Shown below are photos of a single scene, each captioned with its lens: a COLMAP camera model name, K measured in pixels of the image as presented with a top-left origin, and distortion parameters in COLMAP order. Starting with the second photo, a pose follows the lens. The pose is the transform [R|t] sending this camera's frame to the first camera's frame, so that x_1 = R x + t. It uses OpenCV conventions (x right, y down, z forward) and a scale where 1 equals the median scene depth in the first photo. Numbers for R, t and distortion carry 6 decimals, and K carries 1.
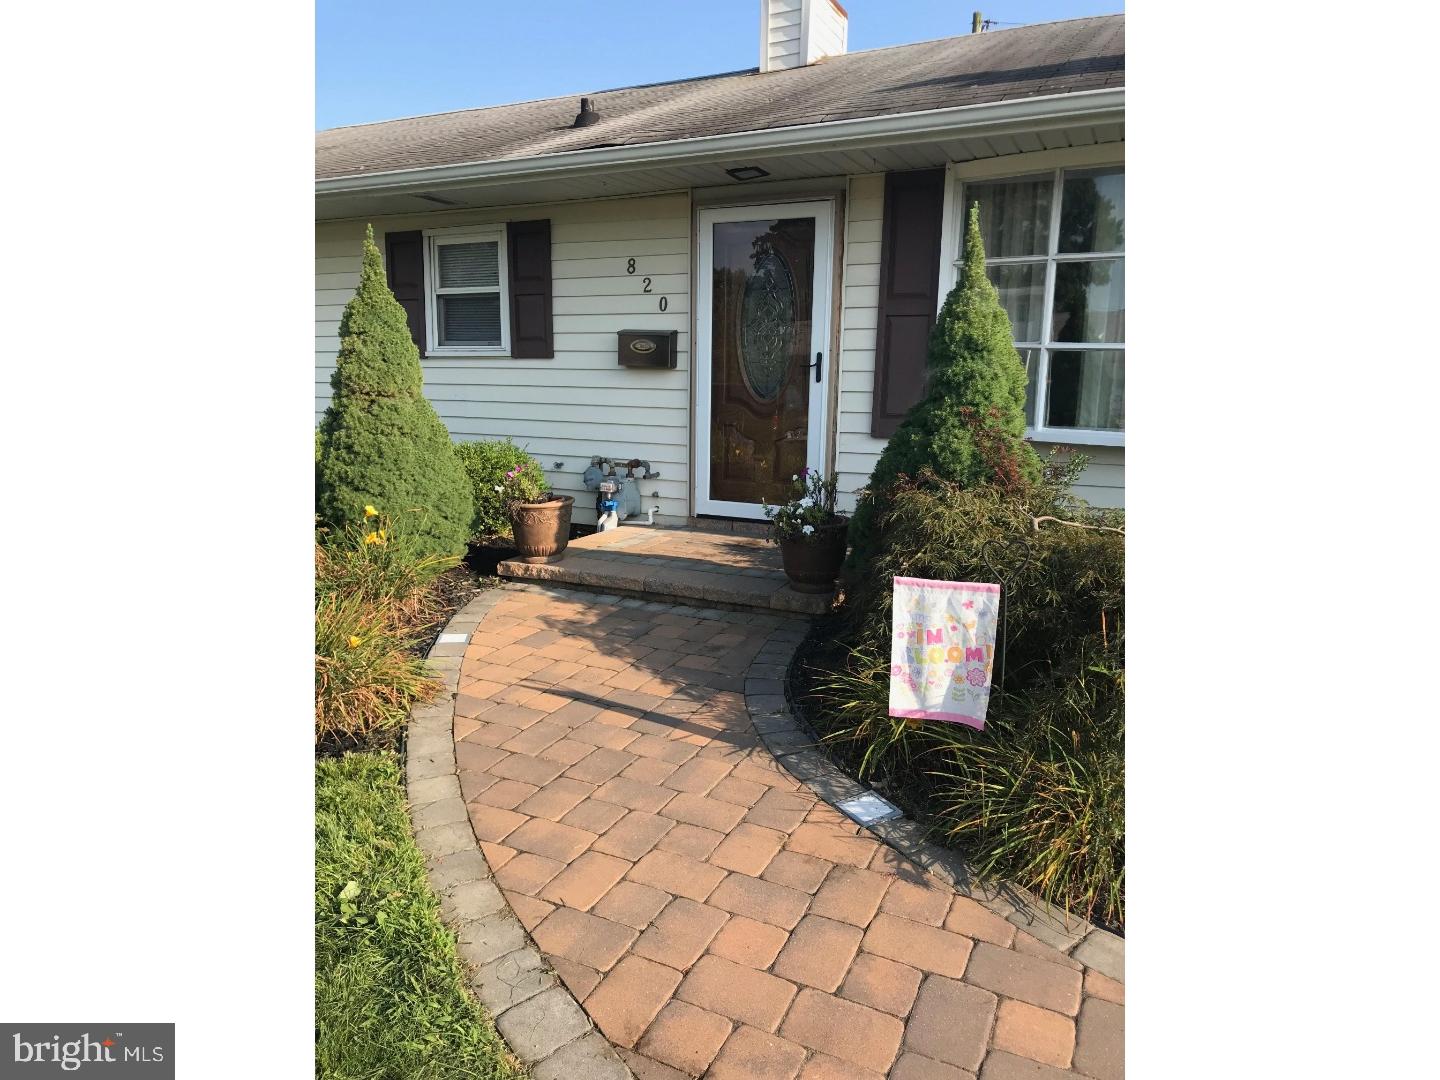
lens RADIAL K [[902.3, 0, 729.3], [0, 902.3, 535.0], [0, 0, 1]] dist [-0.006185, -0.000782]
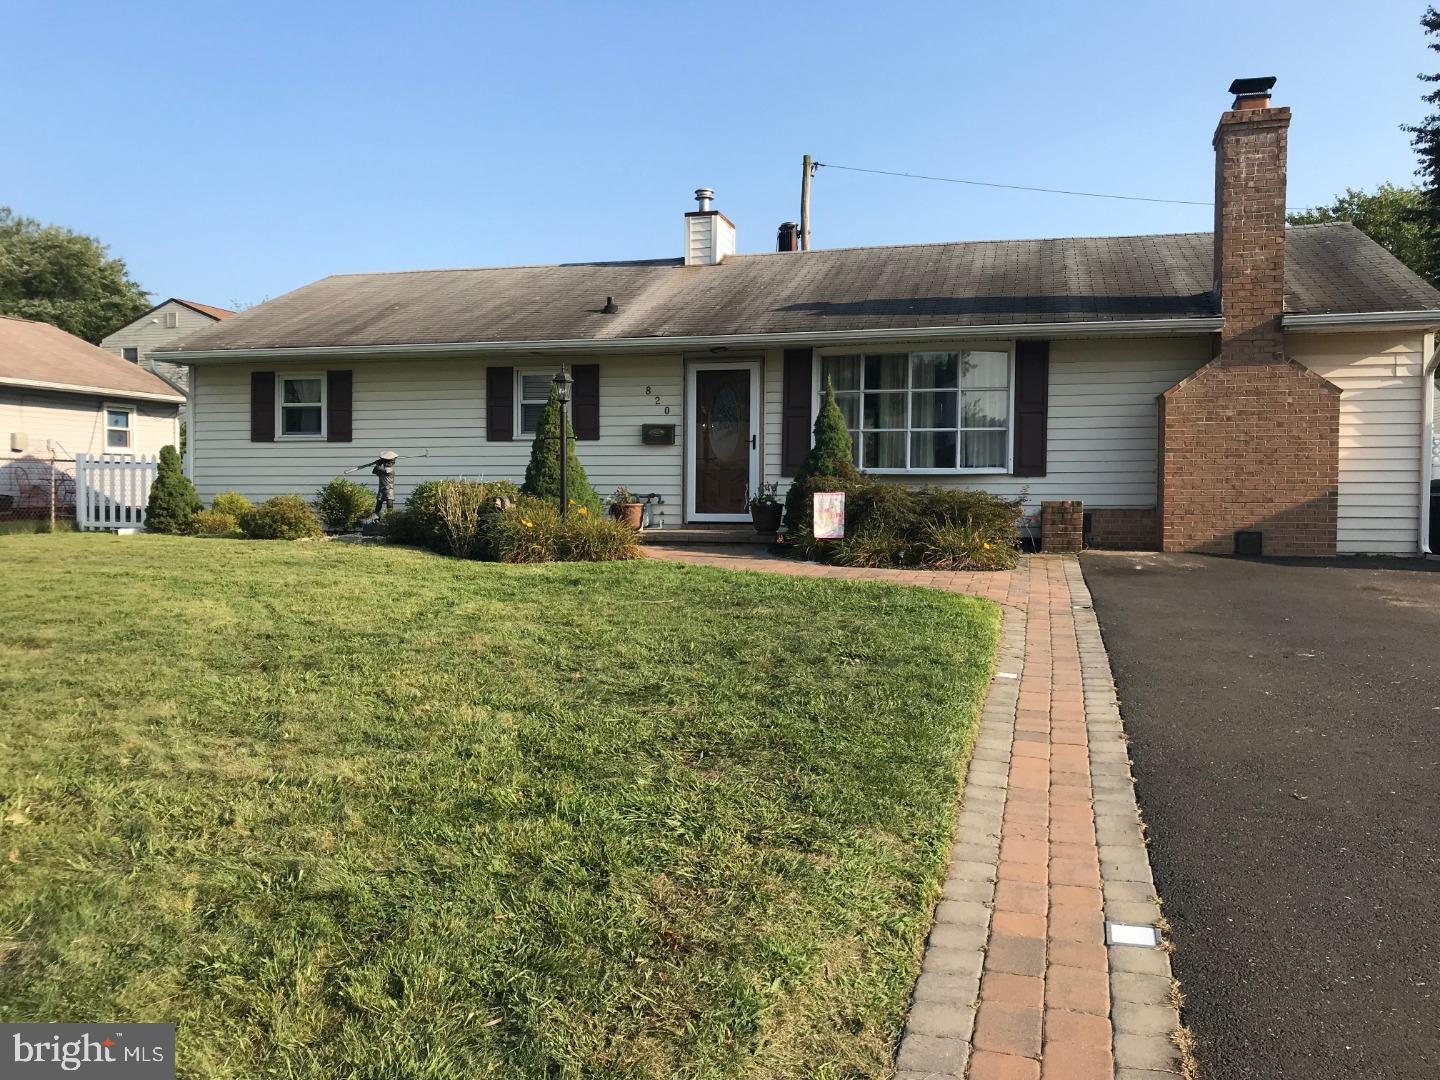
lens RADIAL K [[1187.0, 0, 720.0], [0, 1187.0, 540.0], [0, 0, 1]] dist [0.001862, -0.000136]
pose [[0.983163, -0.015850, 0.182044, -0.420853], [0.040272, 0.990531, -0.131251, 0.341218], [-0.178240, 0.136373, 0.974491, -1.396536]]
